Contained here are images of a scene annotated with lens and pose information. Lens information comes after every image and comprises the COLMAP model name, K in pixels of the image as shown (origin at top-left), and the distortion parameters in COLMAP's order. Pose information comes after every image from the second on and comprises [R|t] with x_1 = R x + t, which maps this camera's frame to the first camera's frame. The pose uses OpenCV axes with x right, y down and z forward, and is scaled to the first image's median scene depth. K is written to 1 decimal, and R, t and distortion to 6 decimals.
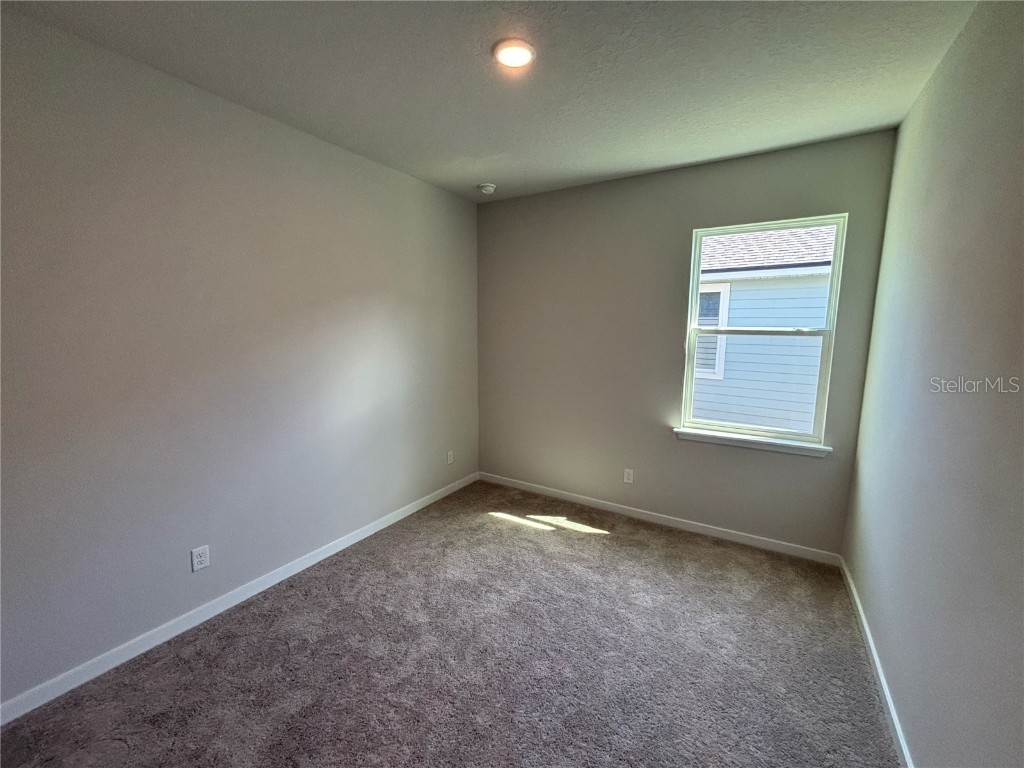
lens RADIAL K [[410.8, 0, 515.9], [0, 410.8, 382.2], [0, 0, 1]] dist [0.001239, 0.000211]
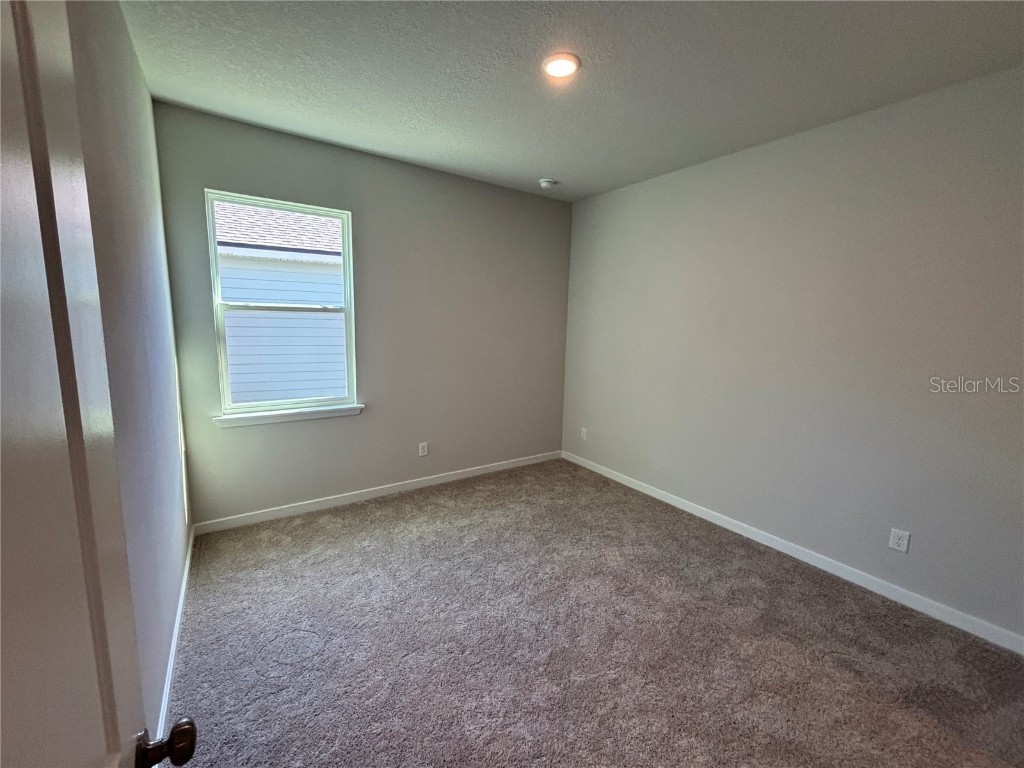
lens RADIAL K [[406.7, 0, 510.1], [0, 406.7, 369.6], [0, 0, 1]] dist [0.000622, 0.000078]
pose [[0.419559, -0.119395, 0.899842, -0.123680], [0.091426, 0.991829, 0.088972, -0.011179], [-0.903112, 0.044940, 0.427047, 0.074008]]
